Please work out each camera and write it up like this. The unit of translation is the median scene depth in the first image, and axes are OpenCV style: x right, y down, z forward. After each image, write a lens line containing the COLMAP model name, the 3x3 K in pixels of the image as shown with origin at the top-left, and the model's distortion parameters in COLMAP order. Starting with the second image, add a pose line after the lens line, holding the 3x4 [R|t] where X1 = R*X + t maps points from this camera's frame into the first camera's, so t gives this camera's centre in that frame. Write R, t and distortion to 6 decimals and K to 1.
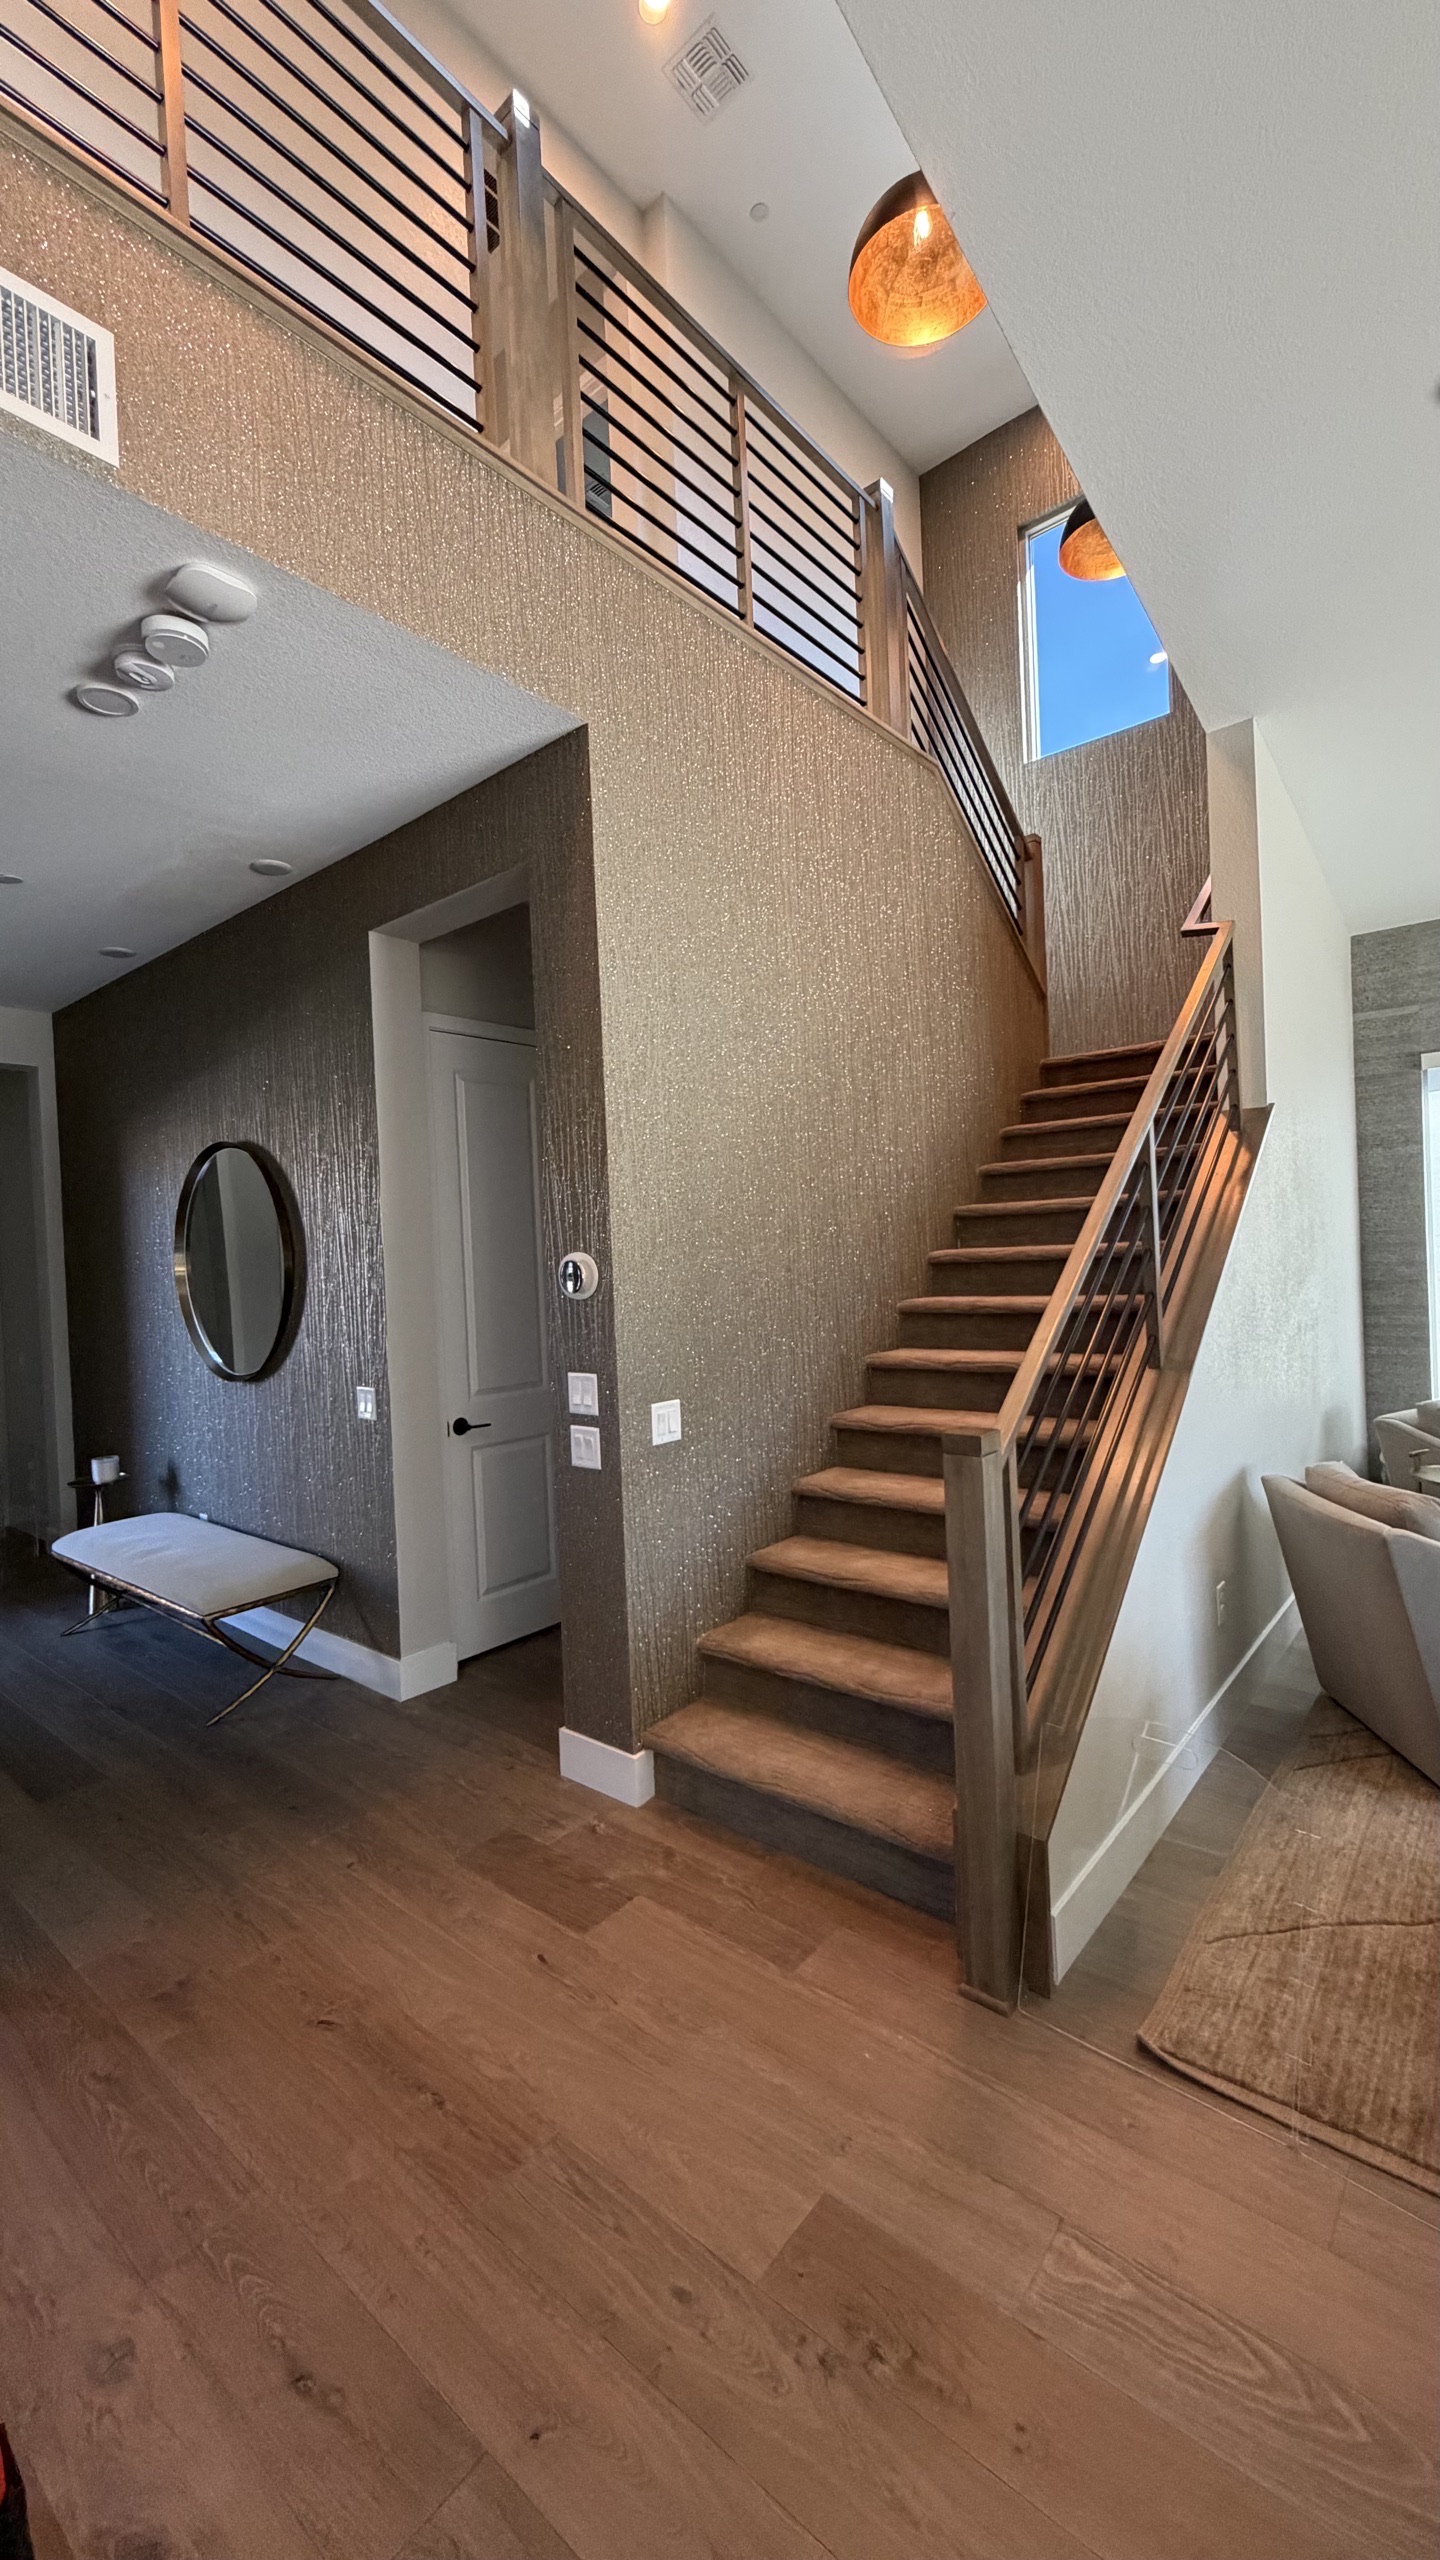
lens RADIAL K [[1013.9, 0, 720.4], [0, 1013.9, 1277.1], [0, 0, 1]] dist [0.002355, -0.000422]
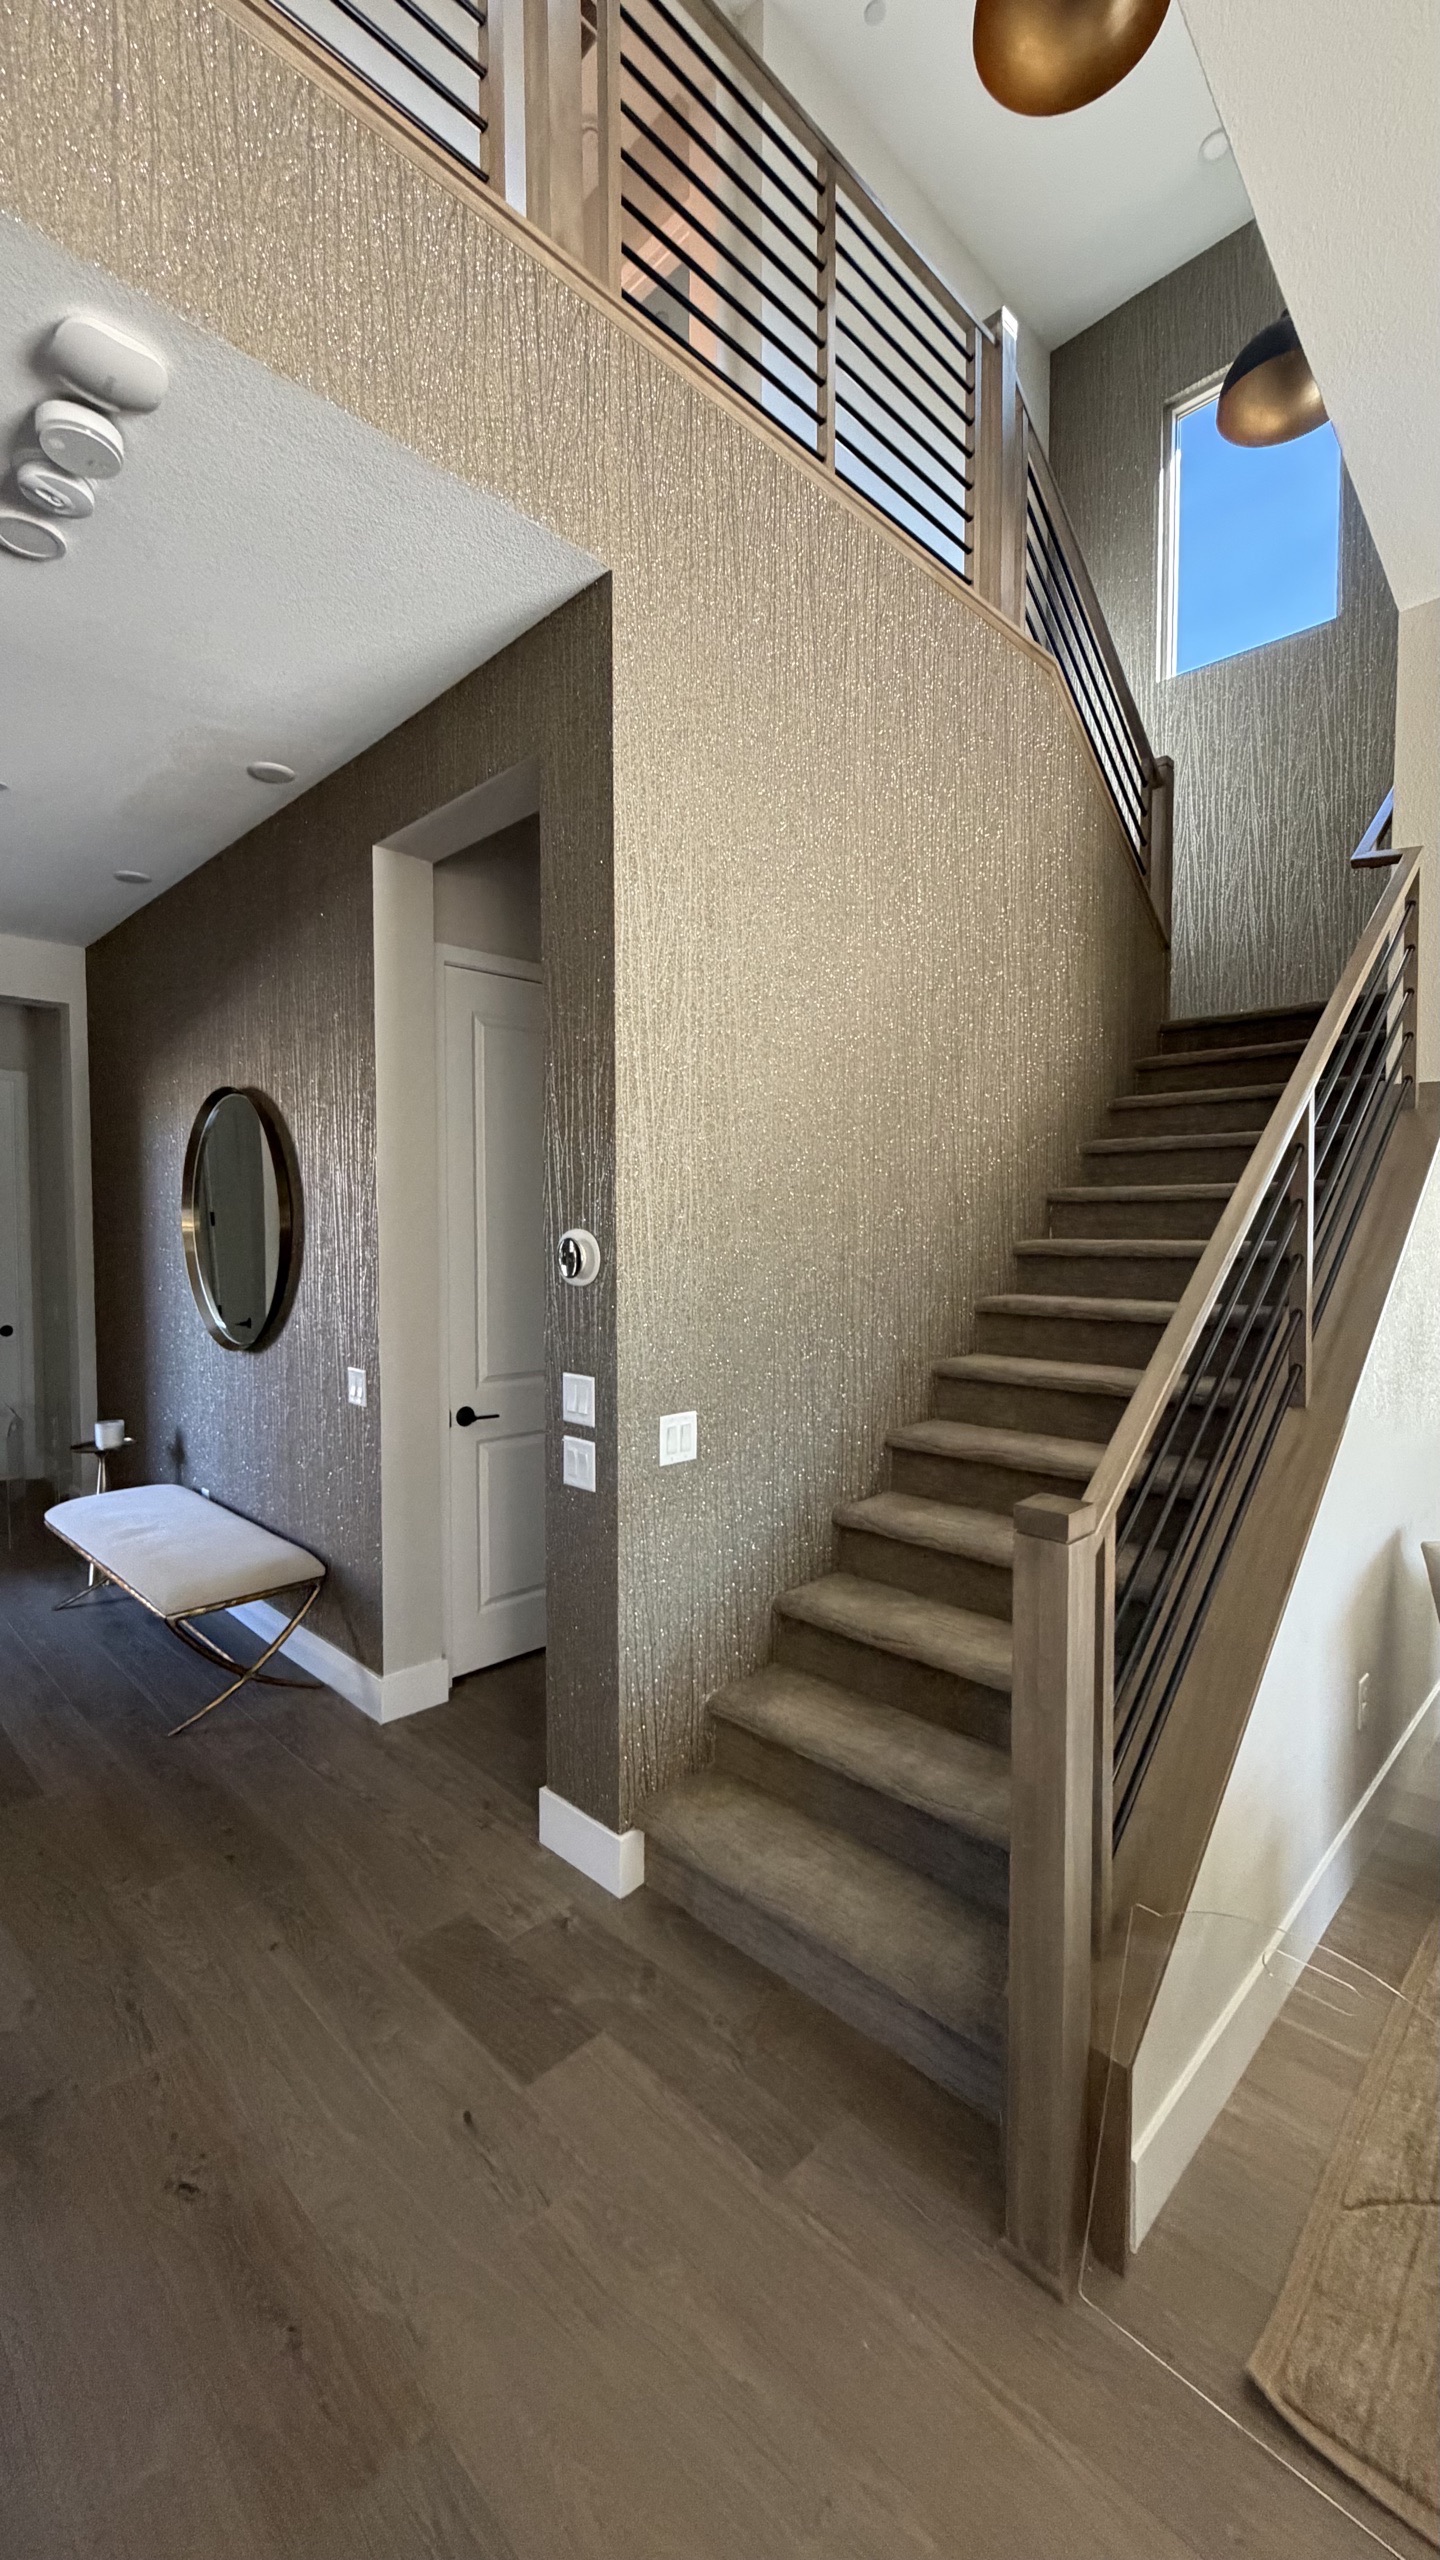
lens RADIAL K [[1013.9, 0, 719.9], [0, 1013.9, 1274.5], [0, 0, 1]] dist [0.002355, -0.000422]
pose [[0.995654, 0.045307, -0.081364, 0.039469], [-0.042985, 0.998623, 0.030069, -0.015926], [0.082614, -0.026441, 0.996231, 0.170985]]
